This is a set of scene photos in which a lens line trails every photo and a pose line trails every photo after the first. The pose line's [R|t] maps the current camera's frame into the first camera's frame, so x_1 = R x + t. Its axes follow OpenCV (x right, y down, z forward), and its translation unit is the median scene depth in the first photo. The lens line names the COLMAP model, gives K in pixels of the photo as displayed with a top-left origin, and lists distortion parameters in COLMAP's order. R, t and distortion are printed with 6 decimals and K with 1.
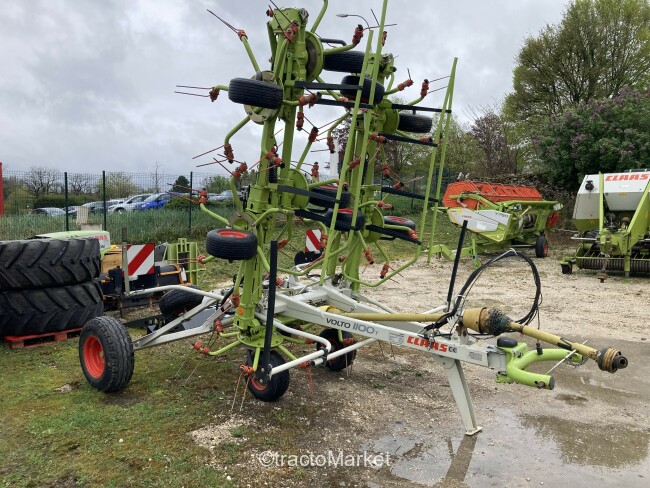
lens RADIAL K [[539.1, 0, 325.7], [0, 539.1, 244.0], [0, 0, 1]] dist [0.020421, -0.013094]
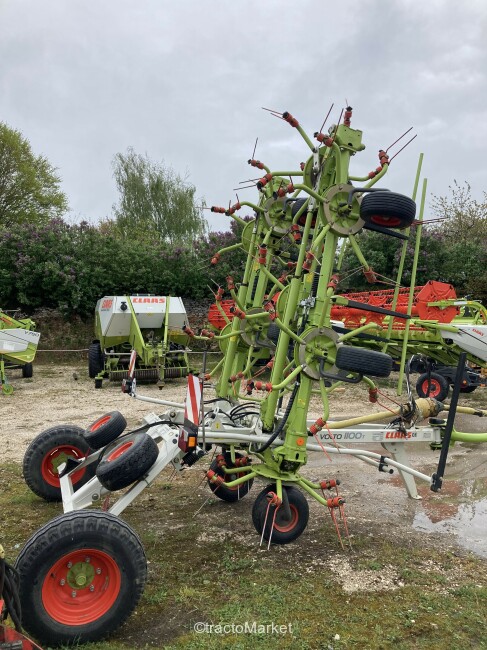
lens RADIAL K [[539.1, 0, 244.6], [0, 539.1, 324.8], [0, 0, 1]] dist [0.020421, -0.013094]
pose [[0.478015, -0.001584, 0.878350, -0.371004], [0.064386, 0.997371, -0.033241, -0.016173], [-0.875989, 0.072443, 0.476860, 0.249077]]
